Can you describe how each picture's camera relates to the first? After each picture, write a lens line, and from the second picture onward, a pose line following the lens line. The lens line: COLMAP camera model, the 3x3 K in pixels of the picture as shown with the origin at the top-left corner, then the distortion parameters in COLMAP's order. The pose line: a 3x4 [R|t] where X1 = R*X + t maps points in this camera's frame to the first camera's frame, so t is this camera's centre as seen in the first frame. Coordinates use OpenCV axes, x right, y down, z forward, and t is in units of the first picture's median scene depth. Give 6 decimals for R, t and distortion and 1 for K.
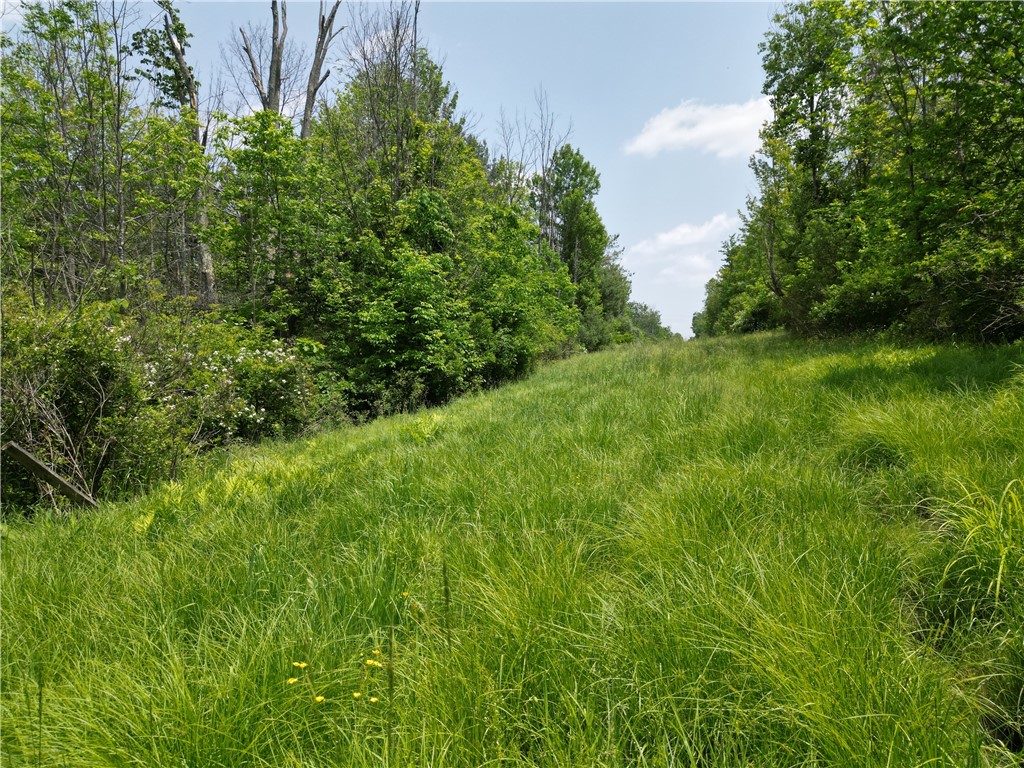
lens RADIAL K [[715.7, 0, 511.9], [0, 715.7, 383.9], [0, 0, 1]] dist [0.005911, 0.000889]
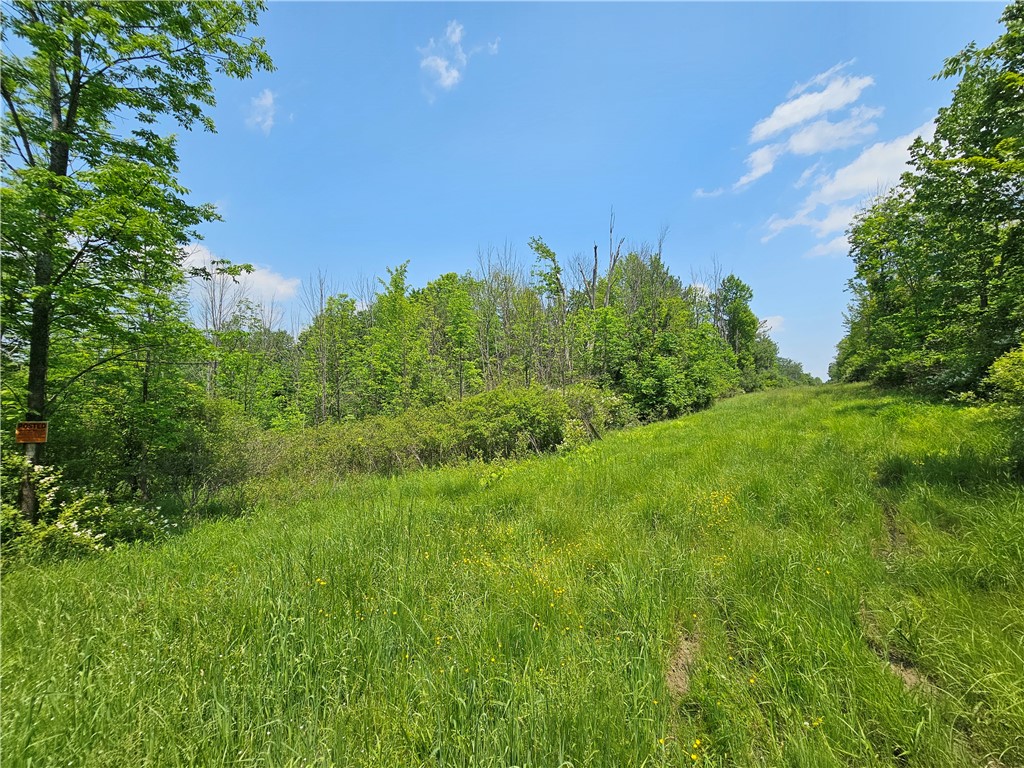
lens RADIAL K [[411.0, 0, 511.3], [0, 411.0, 388.1], [0, 0, 1]] dist [-0.004107, -0.000318]
pose [[0.913963, -0.008506, -0.405708, -0.020428], [-0.012193, 0.998753, -0.048407, -0.000341], [0.405614, 0.049189, 0.912720, -0.286927]]
